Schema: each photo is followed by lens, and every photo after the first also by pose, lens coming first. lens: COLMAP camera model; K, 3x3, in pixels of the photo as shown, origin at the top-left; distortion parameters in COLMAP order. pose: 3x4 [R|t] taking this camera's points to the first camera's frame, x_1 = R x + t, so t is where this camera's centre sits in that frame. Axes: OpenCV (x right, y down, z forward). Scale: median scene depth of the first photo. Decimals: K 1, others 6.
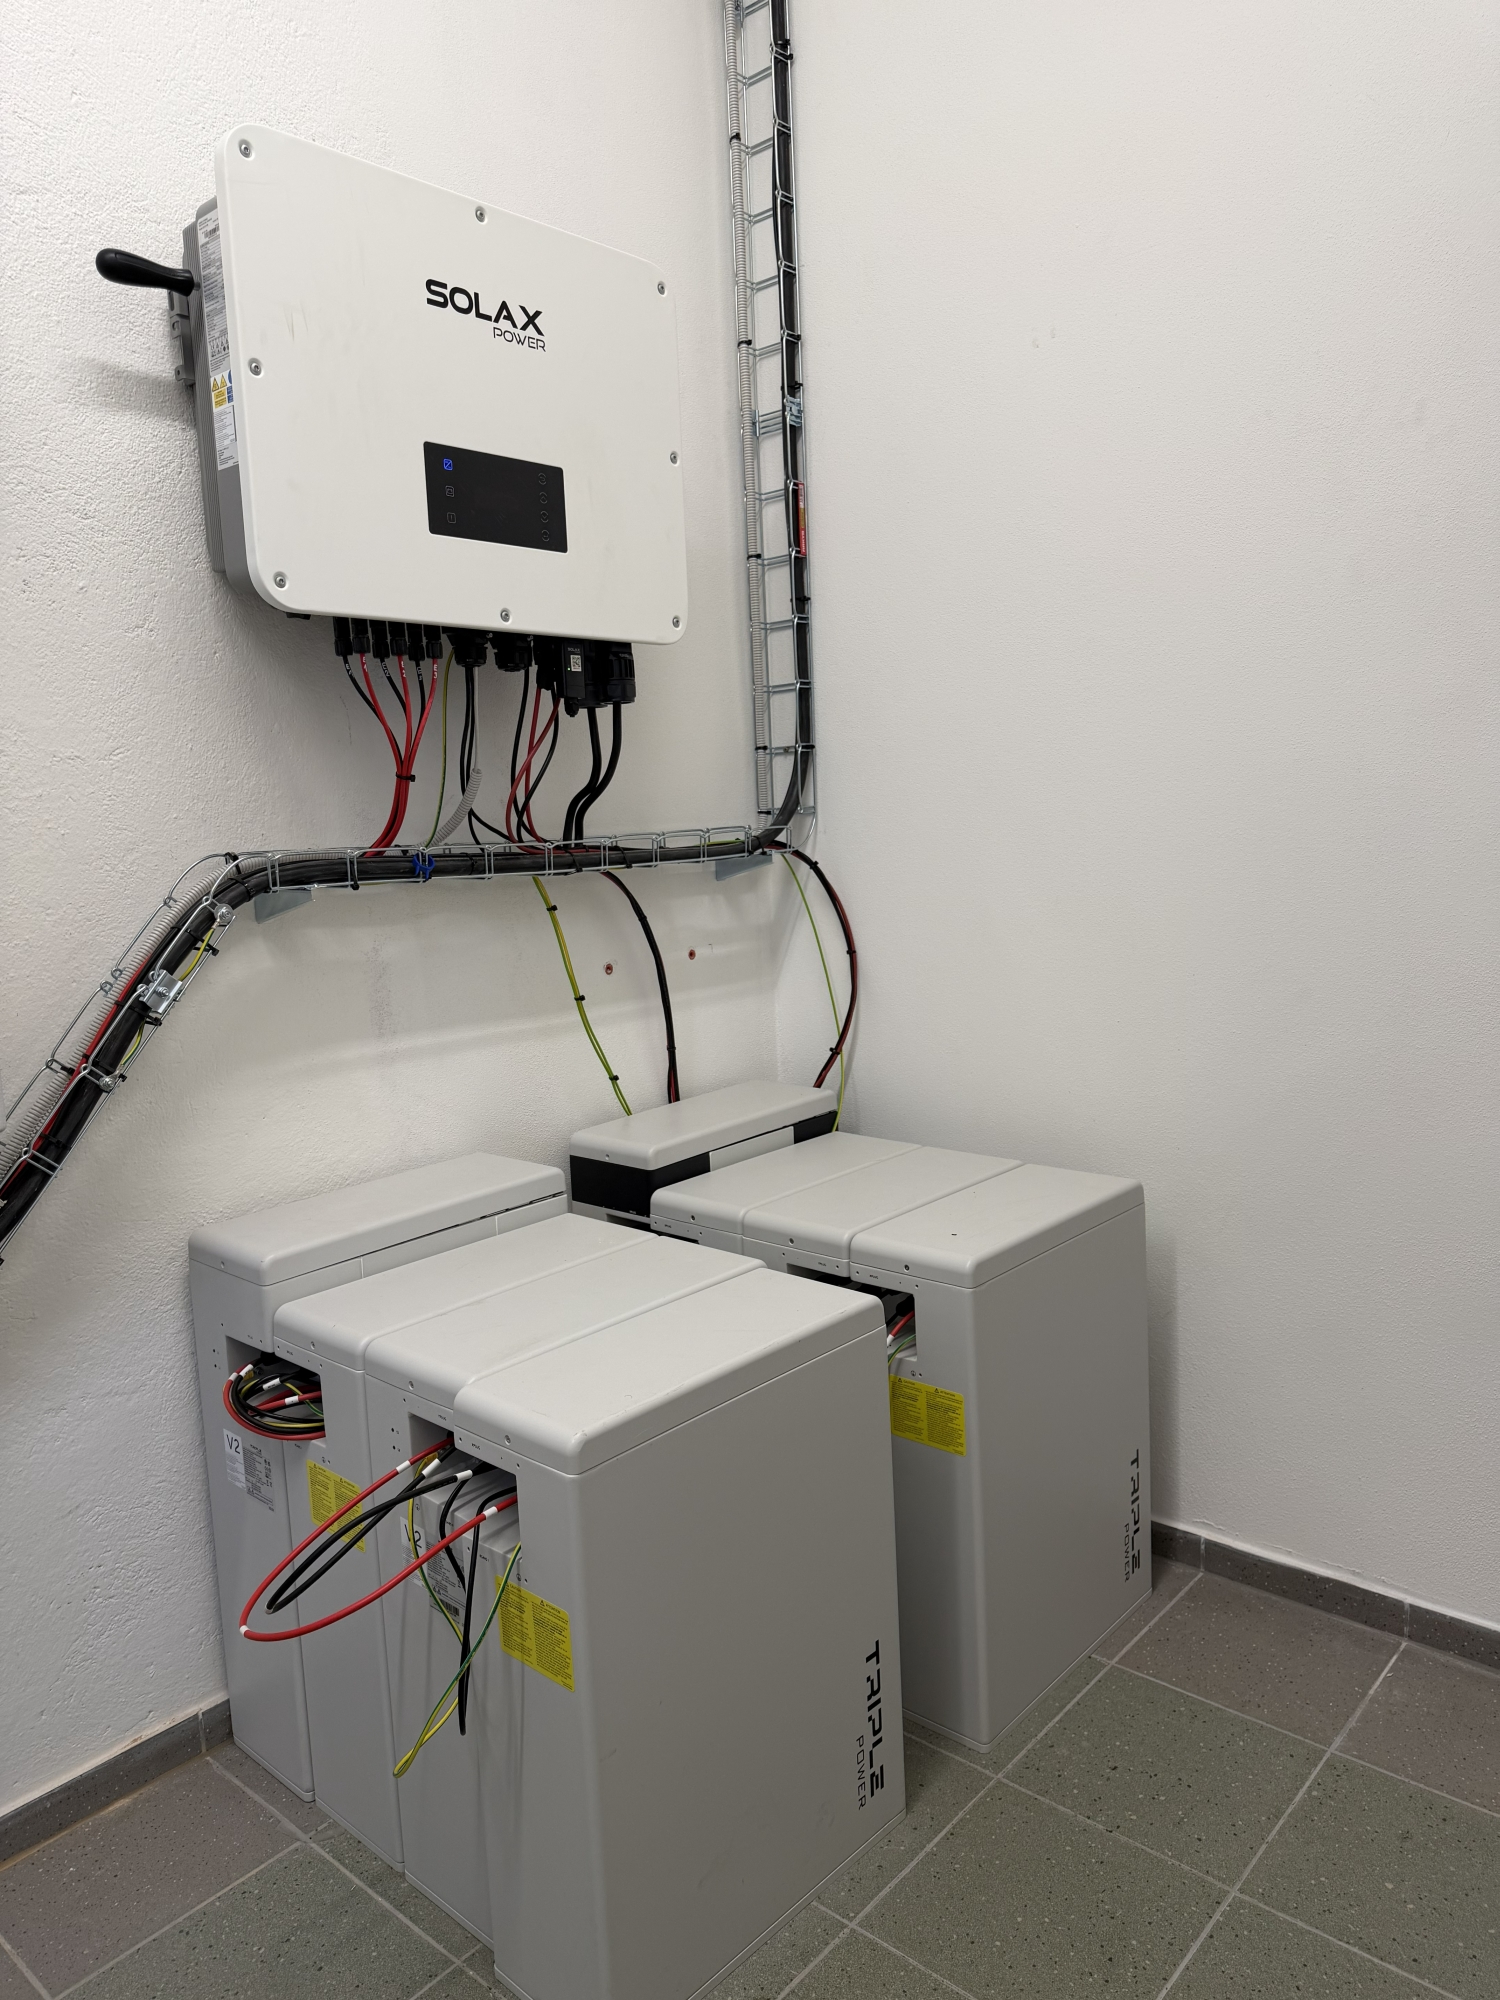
lens RADIAL K [[1407.4, 0, 737.7], [0, 1407.4, 1006.5], [0, 0, 1]] dist [0.059653, -0.067655]
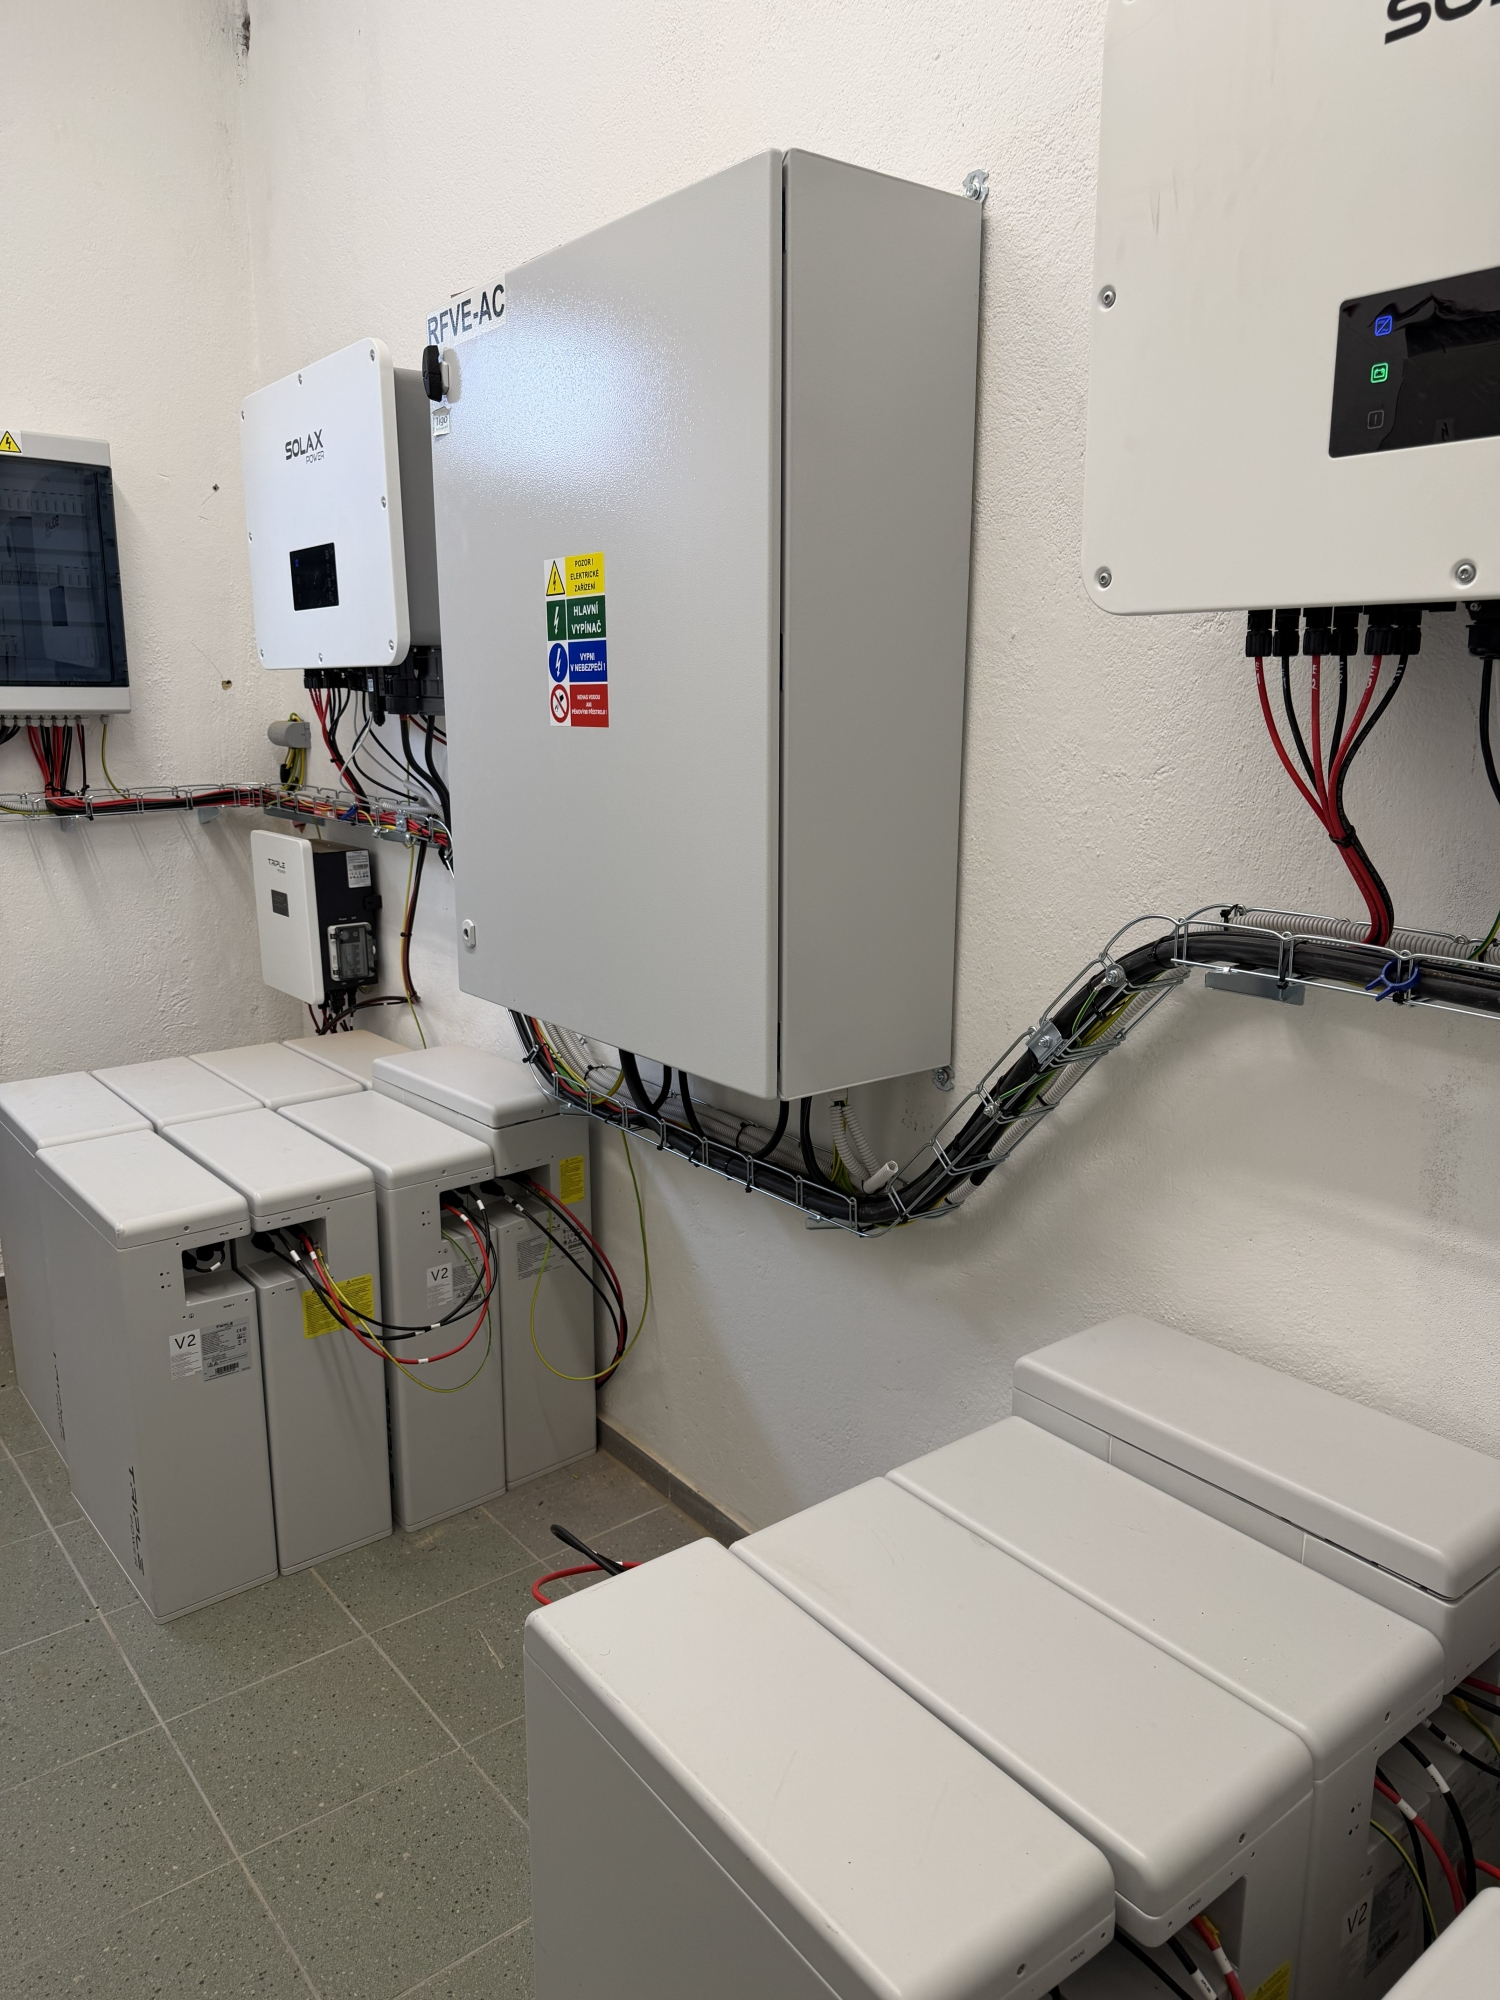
lens RADIAL K [[1407.4, 0, 745.4], [0, 1407.4, 1000.4], [0, 0, 1]] dist [0.059653, -0.067655]
pose [[-0.162888, 0.255126, -0.953089, 0.447928], [-0.126164, 0.952674, 0.276577, -0.241401], [0.978545, 0.165296, -0.122992, 0.841201]]
